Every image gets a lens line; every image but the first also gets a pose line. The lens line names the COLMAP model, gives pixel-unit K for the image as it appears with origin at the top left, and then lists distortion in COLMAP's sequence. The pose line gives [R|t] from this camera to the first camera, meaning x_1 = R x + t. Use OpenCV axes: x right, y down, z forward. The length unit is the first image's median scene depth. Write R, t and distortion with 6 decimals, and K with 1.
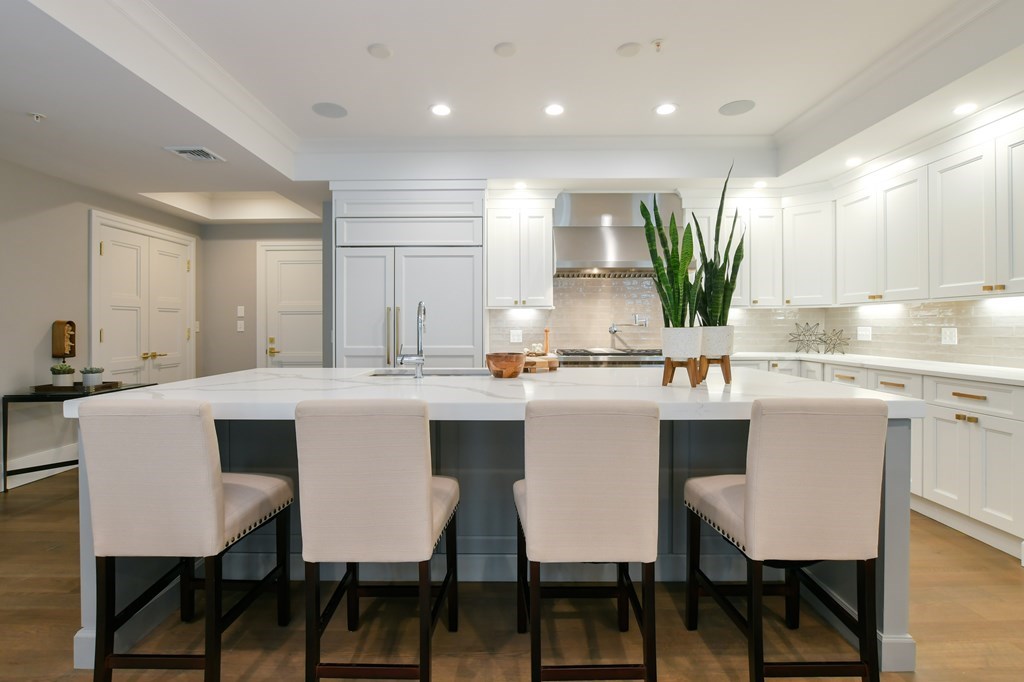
lens RADIAL K [[494.4, 0, 513.0], [0, 494.4, 328.7], [0, 0, 1]] dist [0.009847, 0.001922]
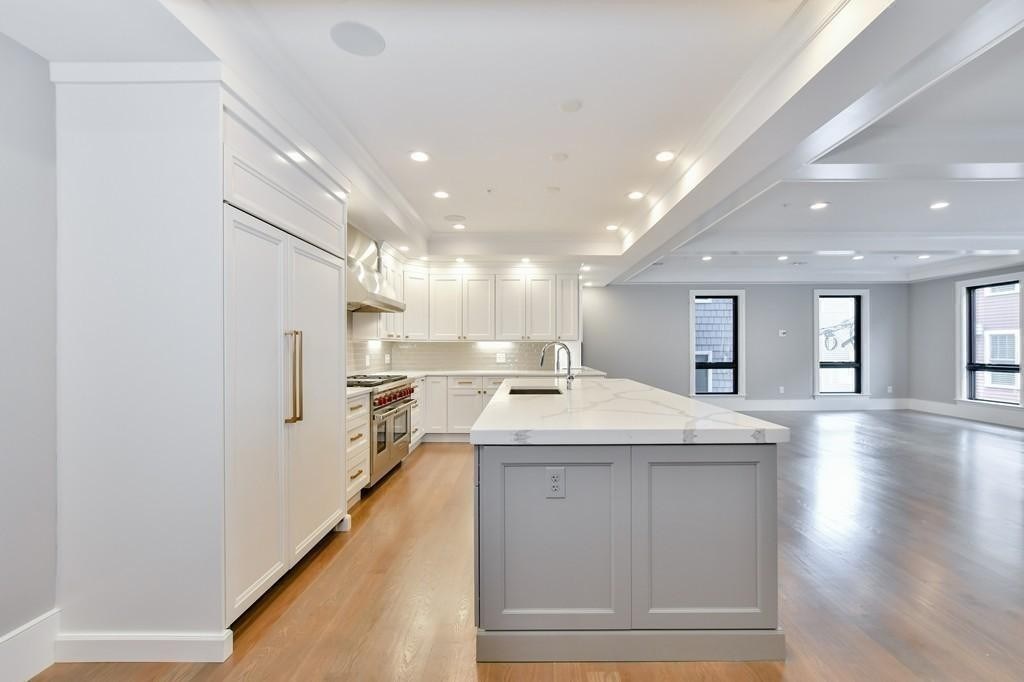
lens RADIAL K [[450.9, 0, 516.0], [0, 450.9, 342.0], [0, 0, 1]] dist [-0.001305, -0.002615]
pose [[0.012393, 0.013960, 0.999826, -0.799287], [0.008346, 0.999866, -0.014064, -0.019937], [-0.999888, 0.008519, 0.012274, 0.700829]]
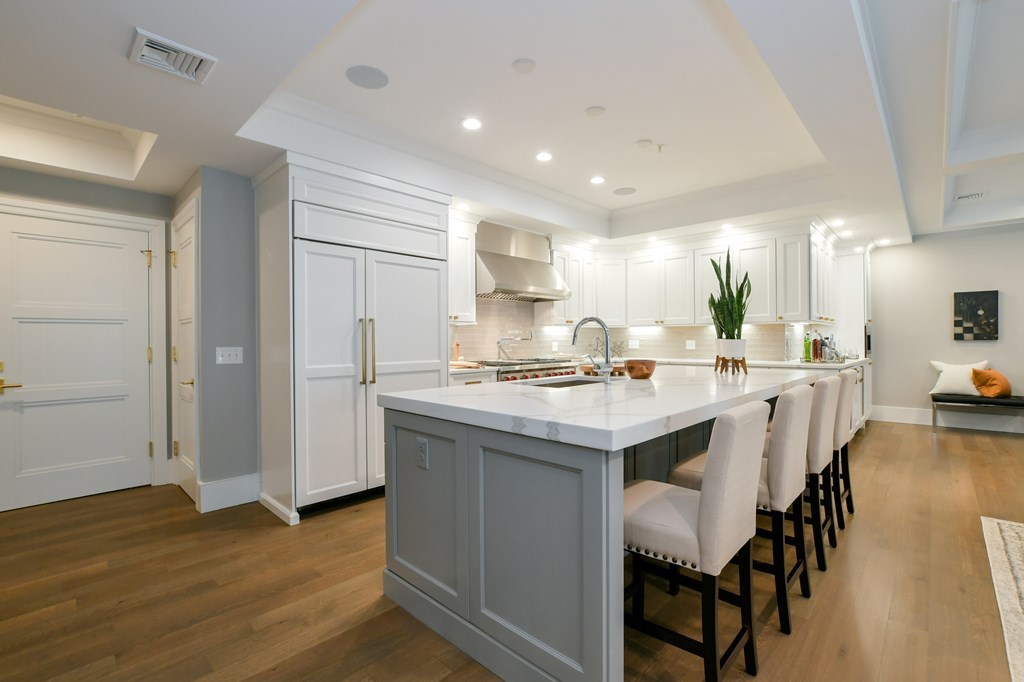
lens RADIAL K [[450.9, 0, 518.3], [0, 450.9, 344.7], [0, 0, 1]] dist [-0.001305, -0.002615]
pose [[0.691263, -0.010111, 0.722533, -0.619544], [0.008317, 0.999947, 0.006037, -0.000556], [-0.722556, 0.001836, 0.691310, 0.260715]]
